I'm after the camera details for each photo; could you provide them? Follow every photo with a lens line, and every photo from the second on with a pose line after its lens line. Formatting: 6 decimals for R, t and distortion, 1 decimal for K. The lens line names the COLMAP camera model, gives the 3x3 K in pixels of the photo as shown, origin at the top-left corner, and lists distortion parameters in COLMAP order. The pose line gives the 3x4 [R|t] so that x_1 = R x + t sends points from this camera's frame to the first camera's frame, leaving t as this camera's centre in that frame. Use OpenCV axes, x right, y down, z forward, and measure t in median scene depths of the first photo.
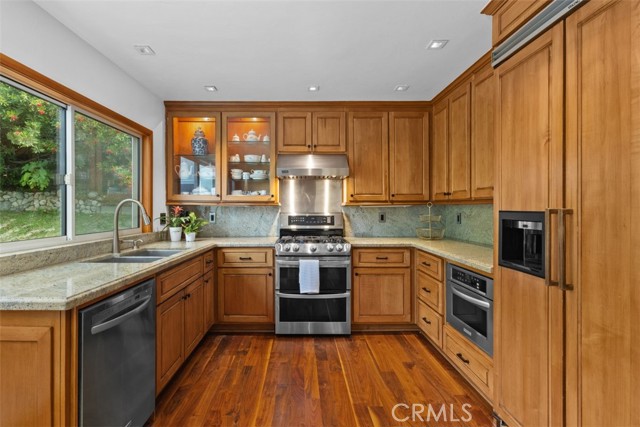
lens RADIAL K [[324.8, 0, 298.1], [0, 324.8, 211.1], [0, 0, 1]] dist [-0.000153, 0.000287]
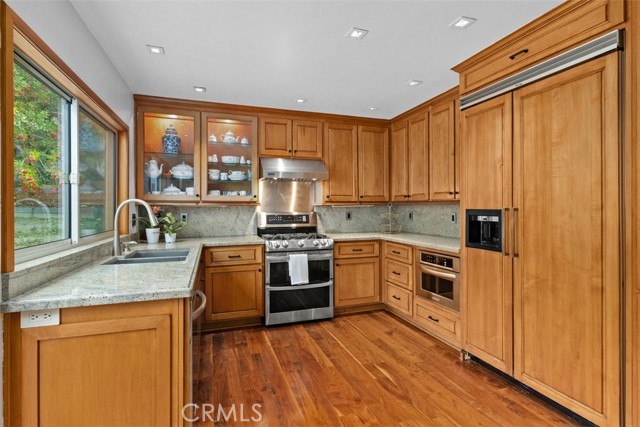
lens RADIAL K [[323.7, 0, 337.7], [0, 323.7, 210.2], [0, 0, 1]] dist [-0.004773, 0.002003]
pose [[0.942796, -0.005882, 0.333320, -0.203176], [0.006517, 0.999978, -0.000787, 0.000460], [-0.333308, 0.002914, 0.942814, -0.087557]]
